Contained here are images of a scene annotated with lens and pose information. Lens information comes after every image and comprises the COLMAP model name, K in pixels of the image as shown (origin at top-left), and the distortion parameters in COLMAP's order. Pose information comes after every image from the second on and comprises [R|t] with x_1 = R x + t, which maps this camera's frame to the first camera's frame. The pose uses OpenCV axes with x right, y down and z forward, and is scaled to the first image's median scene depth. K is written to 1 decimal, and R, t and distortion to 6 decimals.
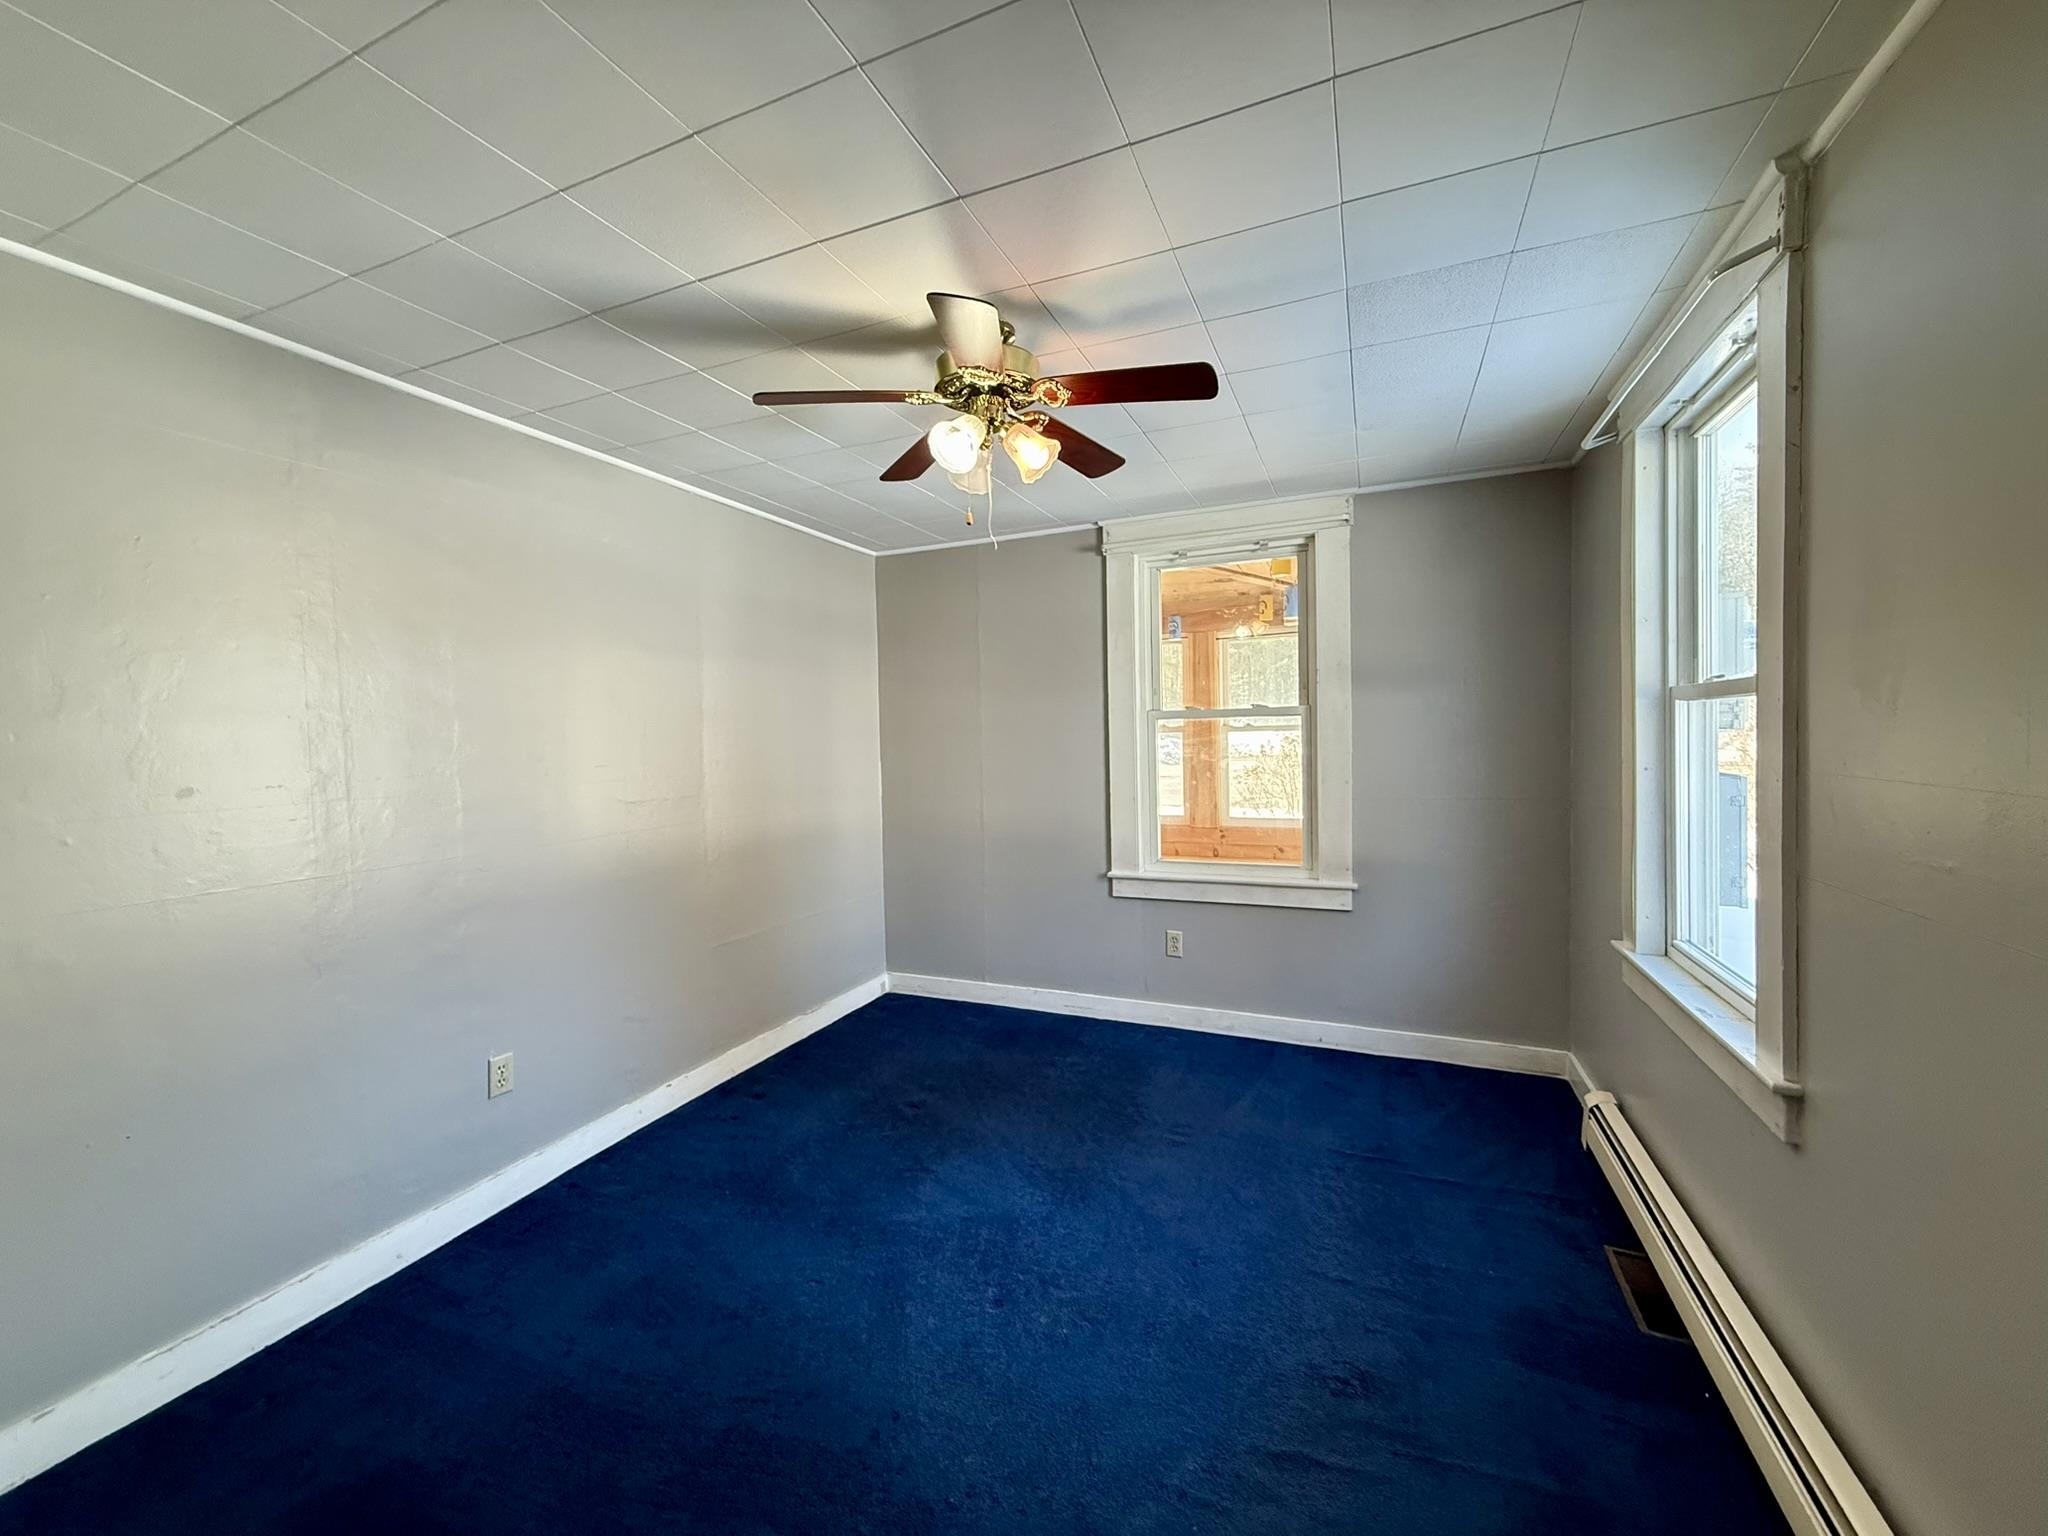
lens RADIAL K [[809.9, 0, 1021.1], [0, 809.9, 766.4], [0, 0, 1]] dist [0.000423, -0.000427]
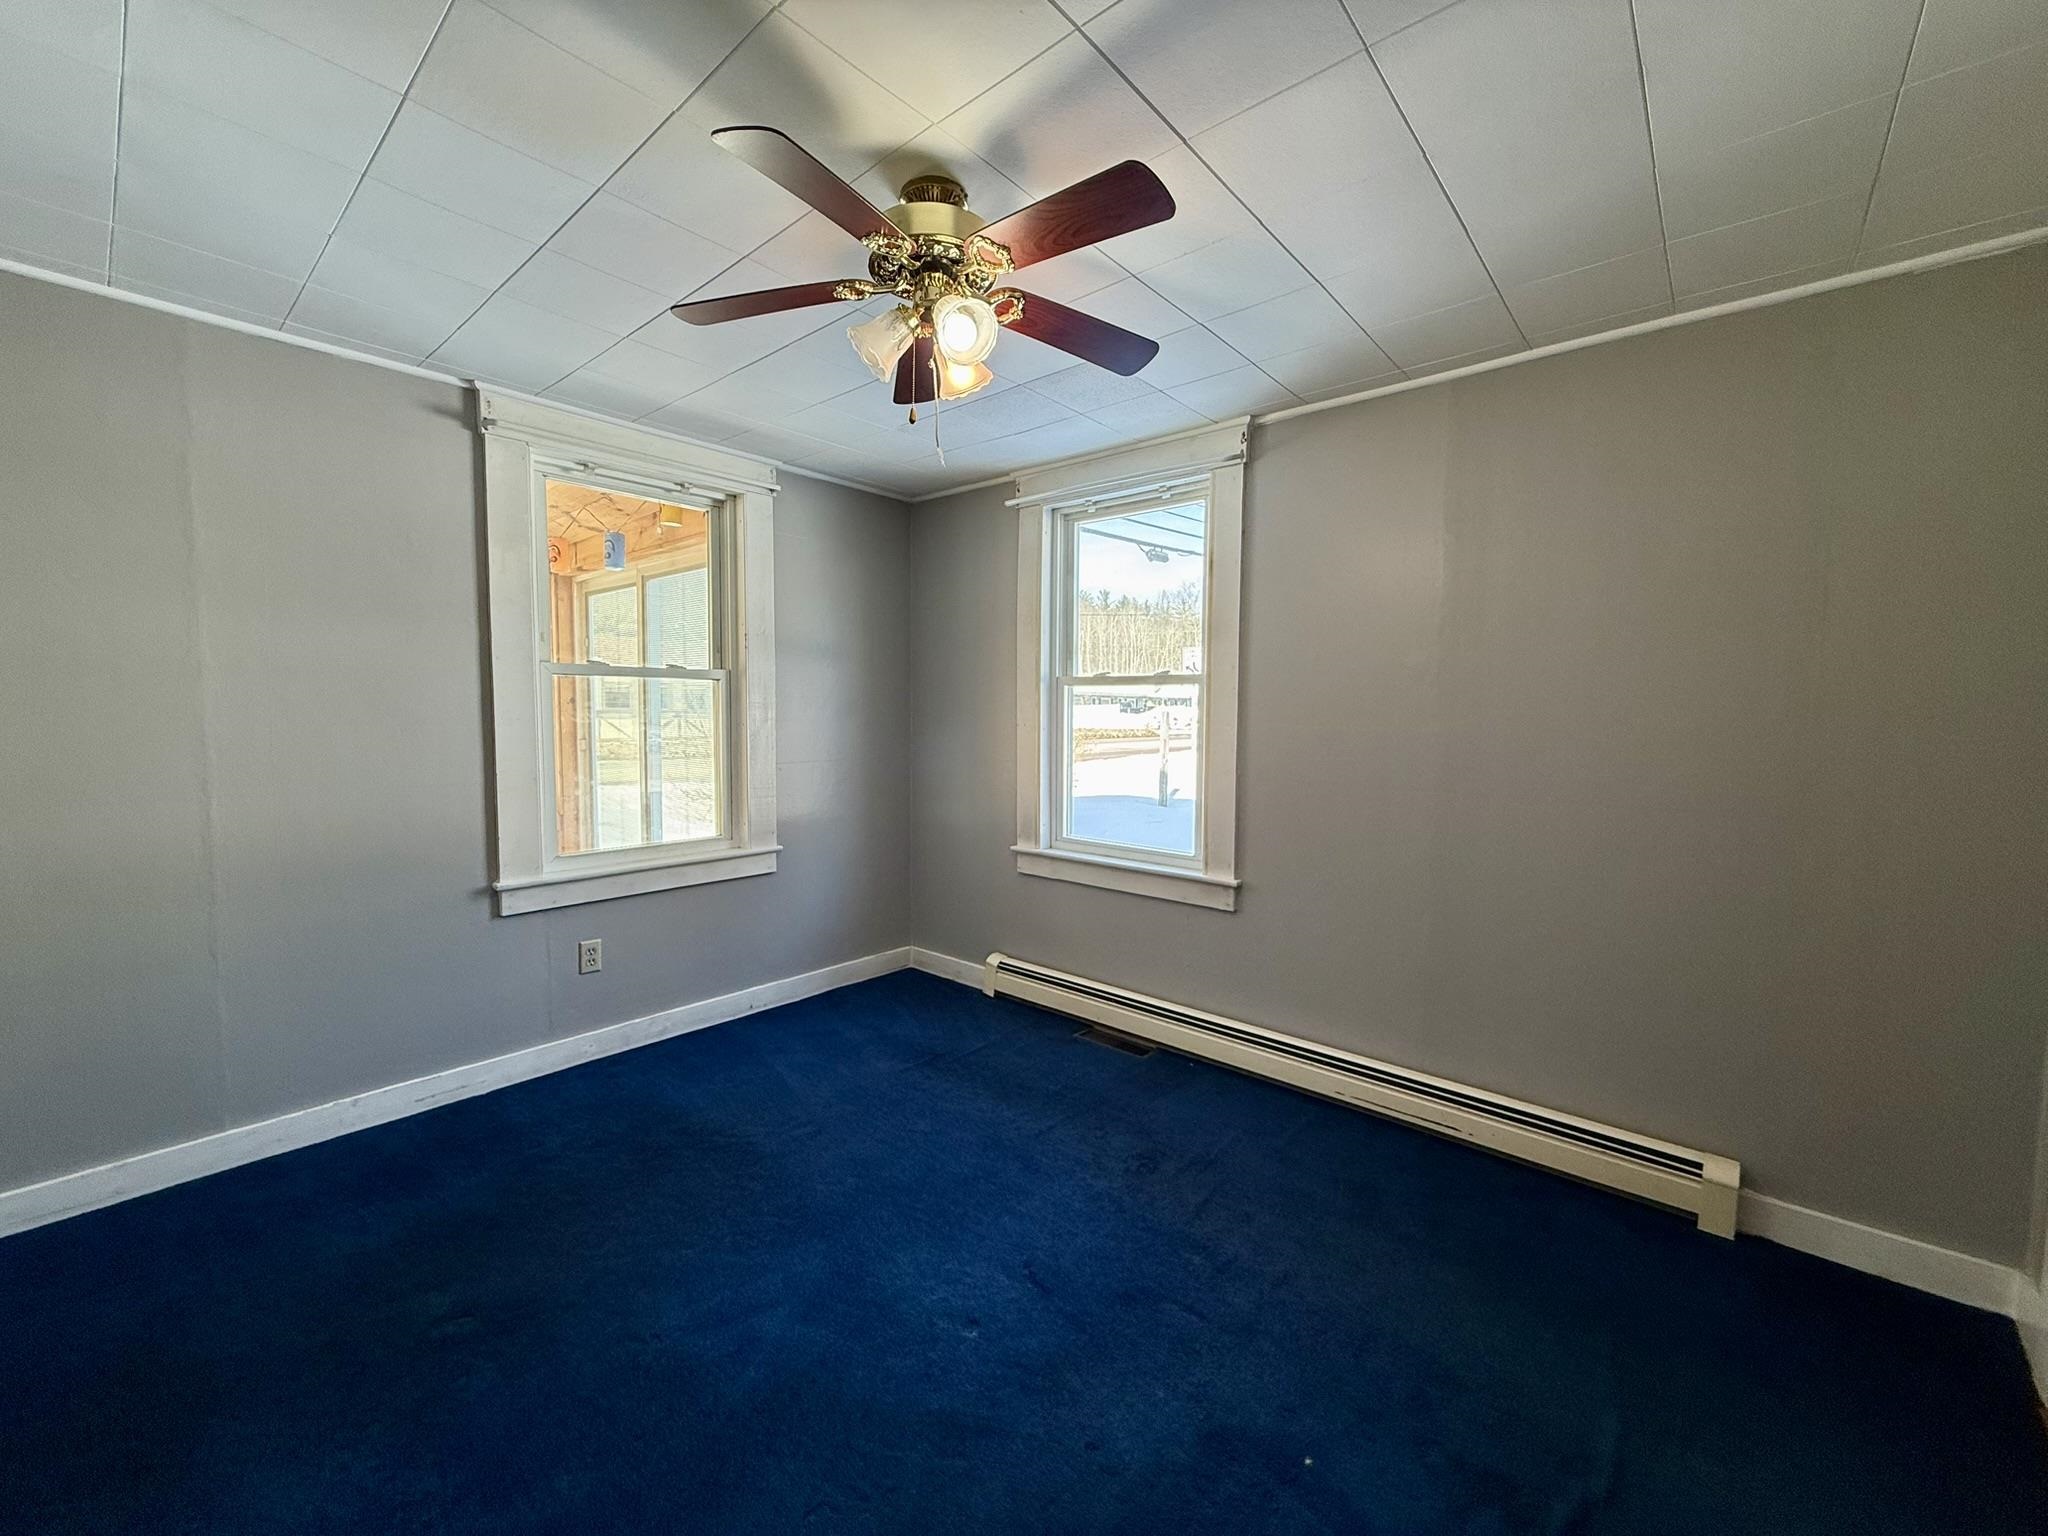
lens RADIAL K [[809.9, 0, 1021.1], [0, 809.9, 766.4], [0, 0, 1]] dist [0.000423, -0.000427]
pose [[0.308878, -0.041147, 0.950211, -0.463343], [0.018332, 0.999136, 0.037306, 0.009914], [-0.950925, 0.005896, 0.309366, 0.371281]]
